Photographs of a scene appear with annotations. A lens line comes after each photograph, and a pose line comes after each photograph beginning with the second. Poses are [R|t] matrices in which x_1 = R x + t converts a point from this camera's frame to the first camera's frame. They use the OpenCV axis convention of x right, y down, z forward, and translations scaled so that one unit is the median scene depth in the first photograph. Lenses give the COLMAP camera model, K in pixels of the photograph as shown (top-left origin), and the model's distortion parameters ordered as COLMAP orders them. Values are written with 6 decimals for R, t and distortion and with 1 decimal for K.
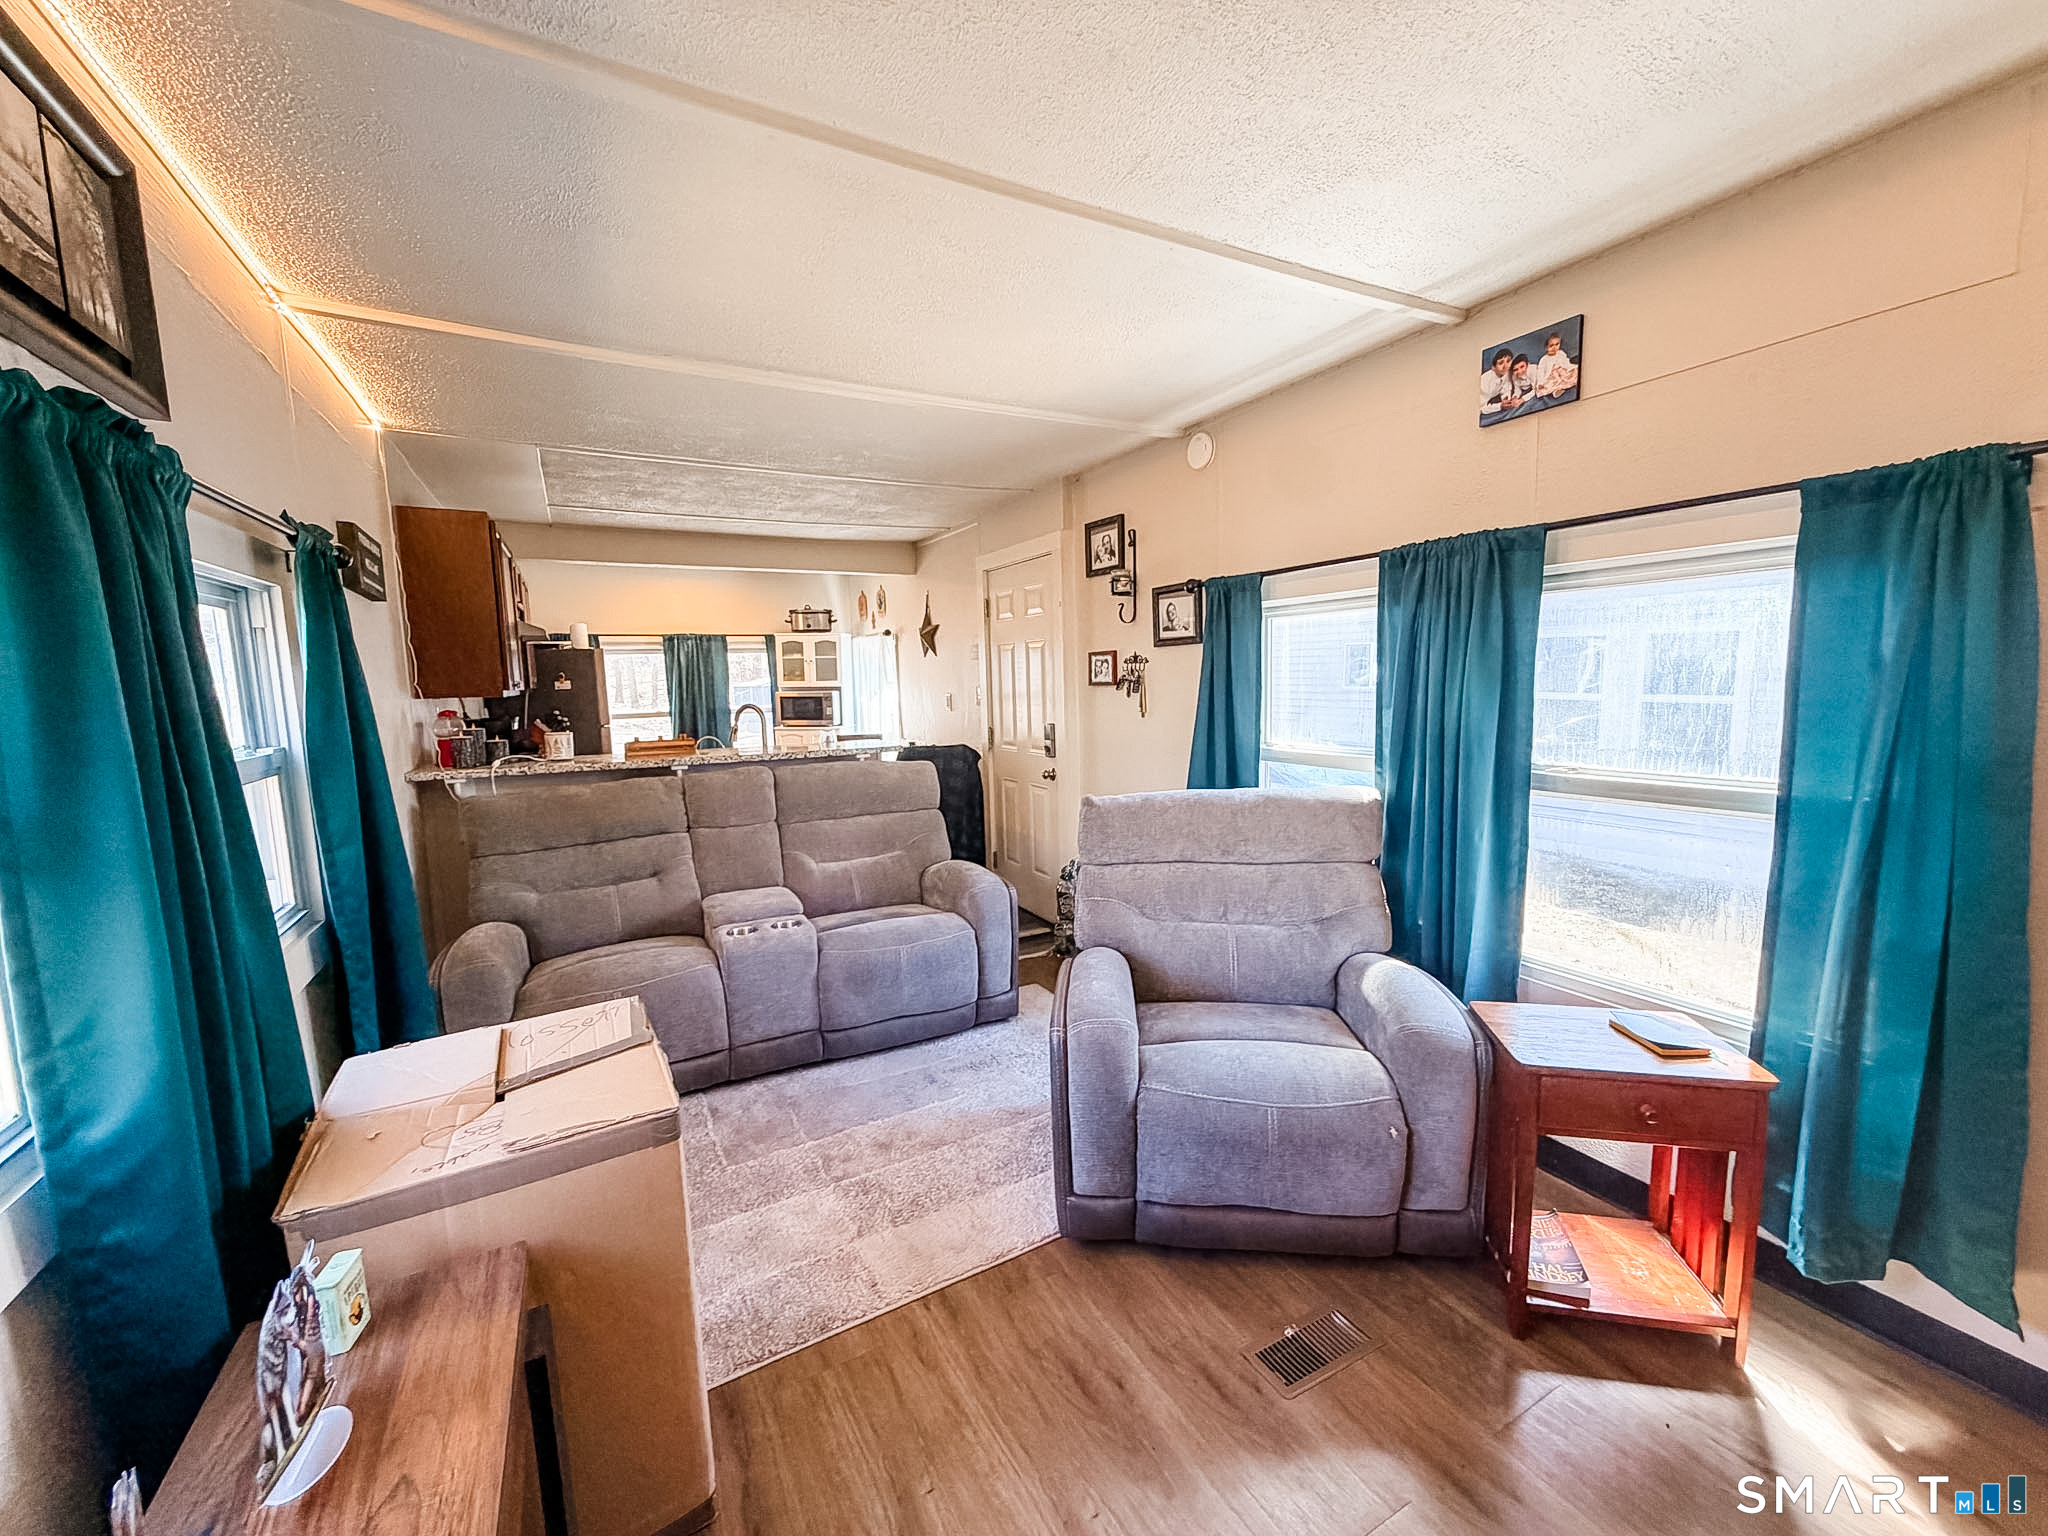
lens RADIAL K [[818.3, 0, 1033.3], [0, 818.3, 769.9], [0, 0, 1]] dist [-0.001131, -0.000008]
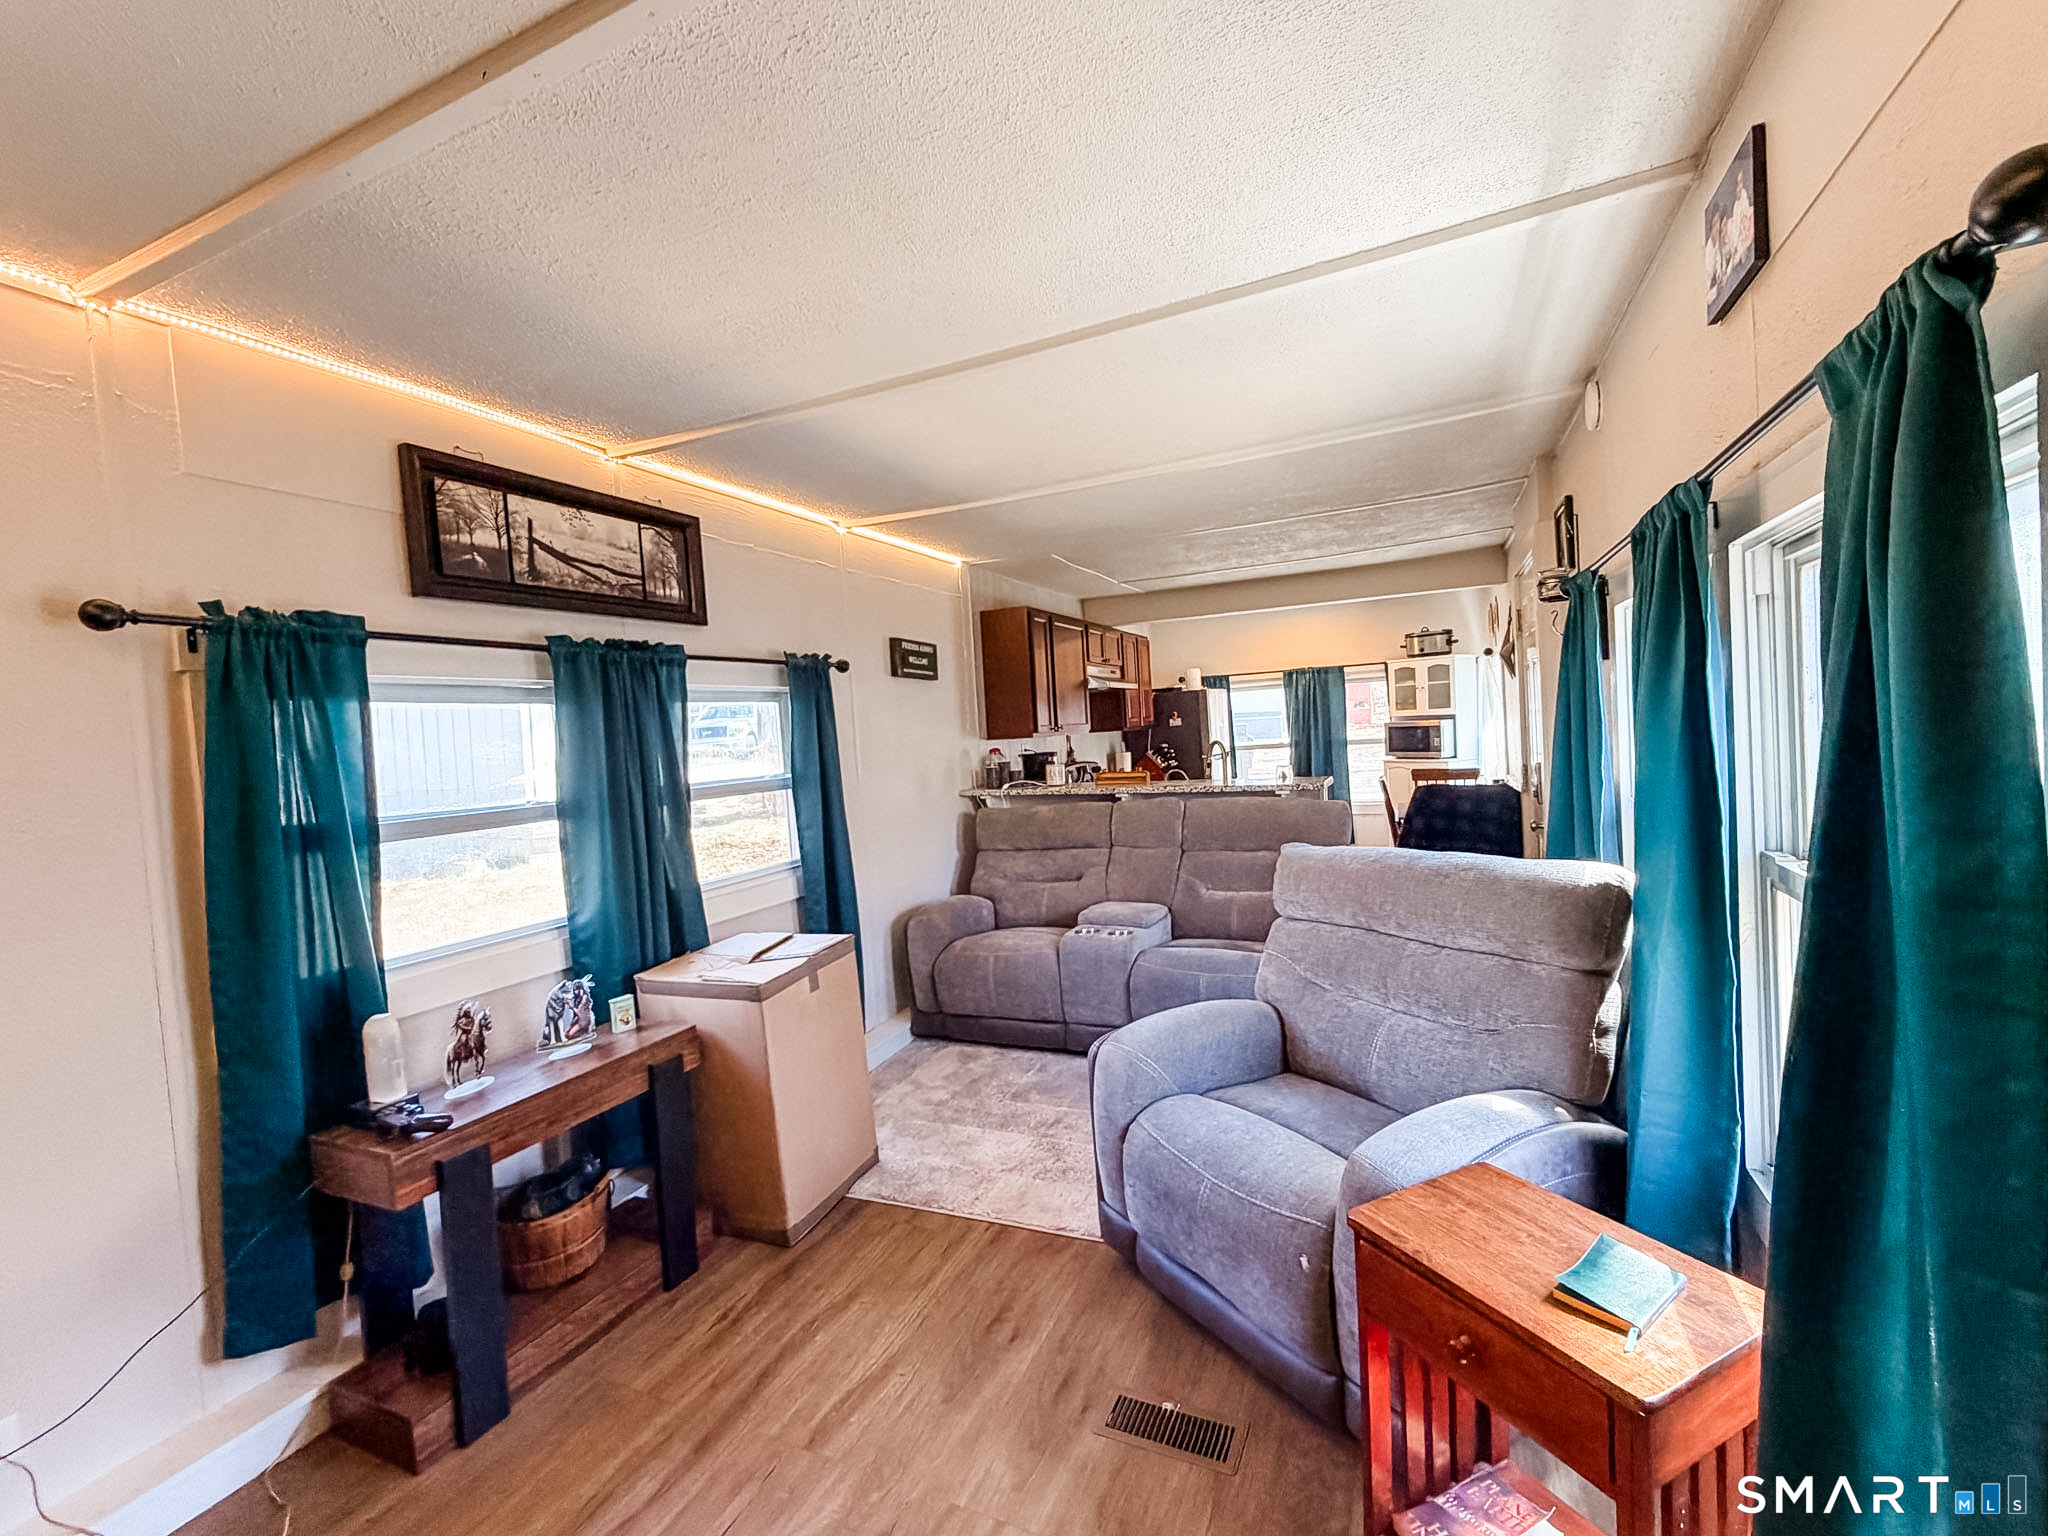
lens RADIAL K [[881.9, 0, 1027.1], [0, 881.9, 767.3], [0, 0, 1]] dist [-0.003433, -0.000156]
pose [[0.597722, 0.020211, -0.801448, 0.532465], [-0.047917, 0.998796, -0.010549, -0.023889], [0.800270, 0.044709, 0.597971, 0.109745]]
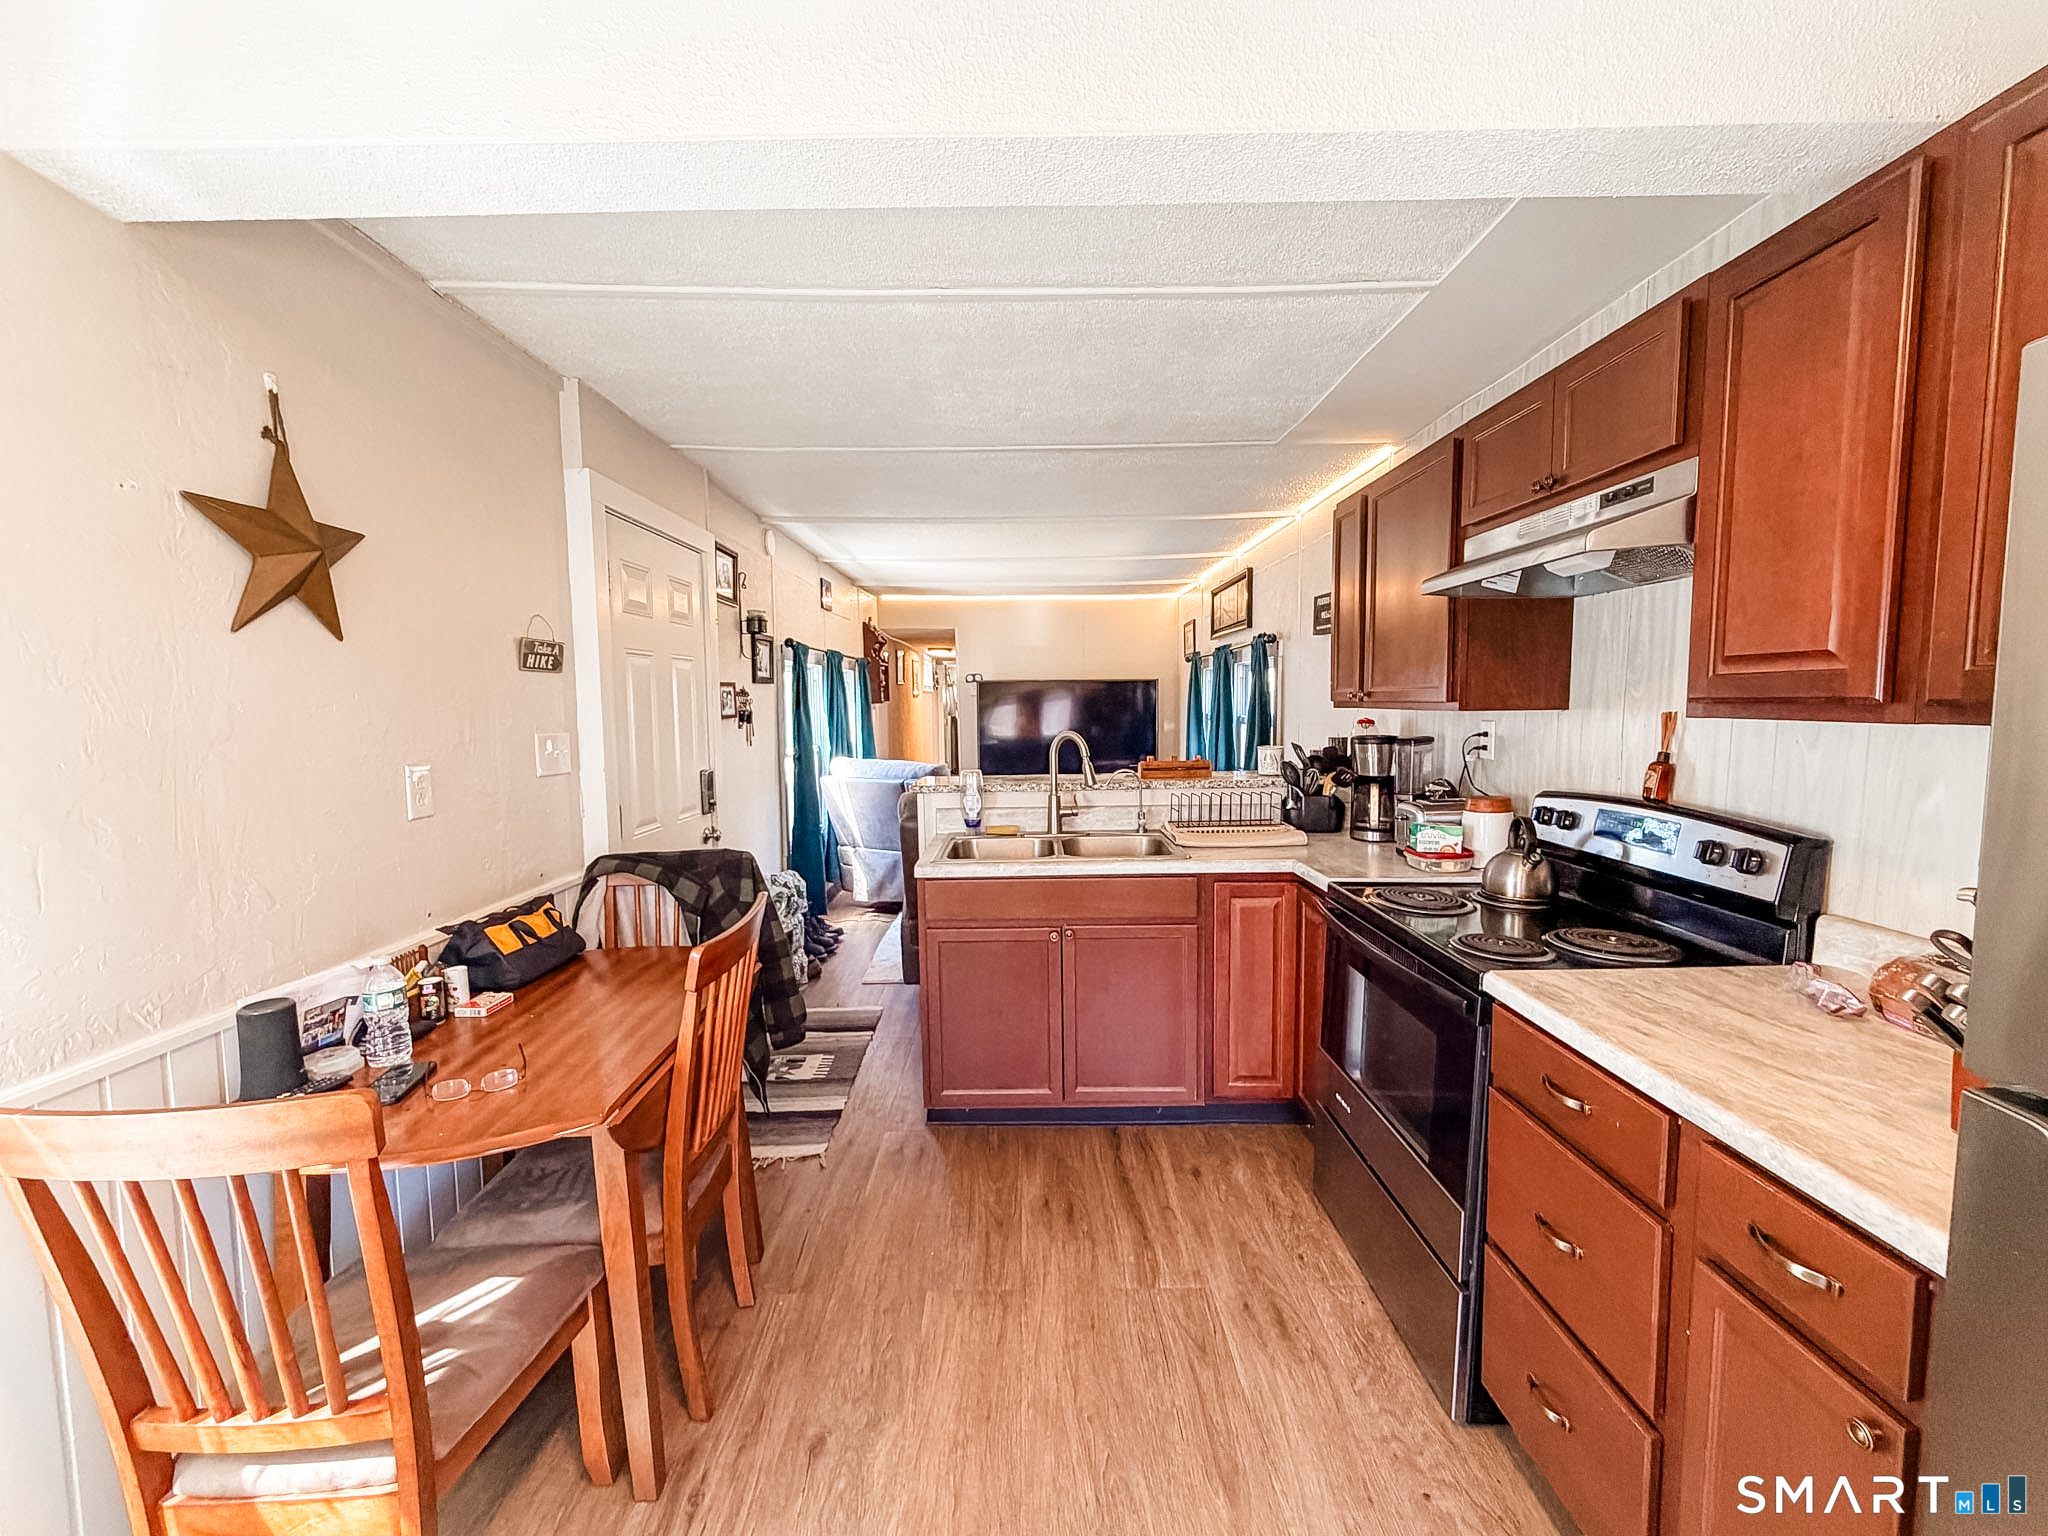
lens RADIAL K [[818.3, 0, 1020.9], [0, 818.3, 766.1], [0, 0, 1]] dist [-0.001131, -0.000008]
pose [[-0.871665, -0.002232, 0.490096, -0.774633], [0.091905, 0.981506, 0.167929, -0.206802], [-0.481407, 0.191420, -0.855339, 1.925097]]
